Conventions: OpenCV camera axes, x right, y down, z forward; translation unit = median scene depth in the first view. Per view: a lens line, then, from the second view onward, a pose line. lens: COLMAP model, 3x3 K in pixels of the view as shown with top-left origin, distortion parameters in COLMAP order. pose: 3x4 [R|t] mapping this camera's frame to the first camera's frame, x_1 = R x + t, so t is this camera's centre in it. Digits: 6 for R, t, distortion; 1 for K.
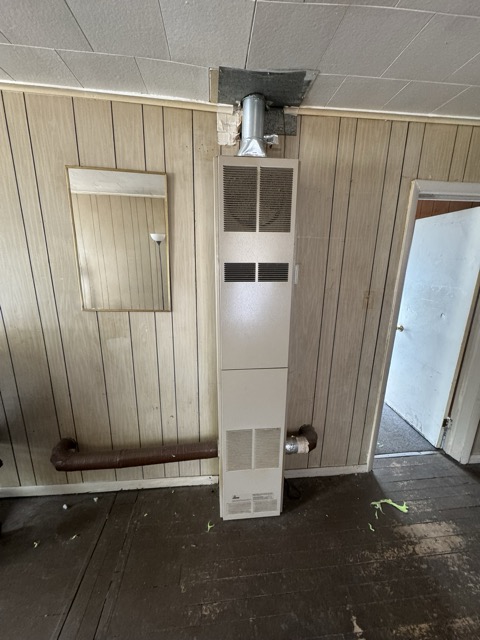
lens RADIAL K [[254.2, 0, 239.0], [0, 254.2, 319.8], [0, 0, 1]] dist [-0.000455, -0.000015]
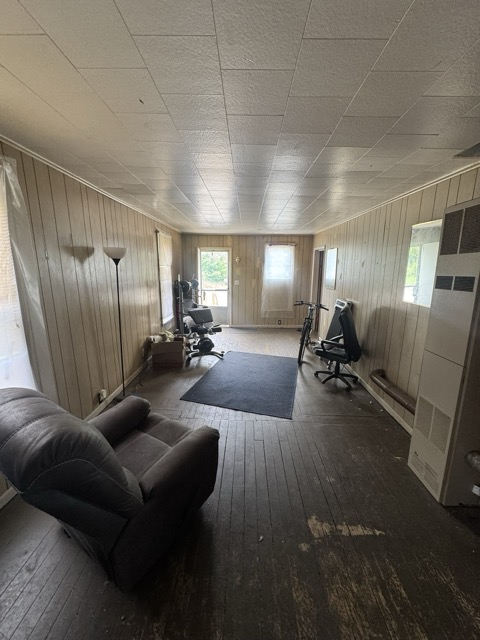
lens RADIAL K [[254.2, 0, 239.0], [0, 254.2, 319.8], [0, 0, 1]] dist [-0.000455, -0.000015]
pose [[-0.132869, 0.177700, -0.975074, 1.344196], [-0.233289, 0.950549, 0.205020, -0.011782], [0.963287, 0.254715, -0.084842, 0.060887]]
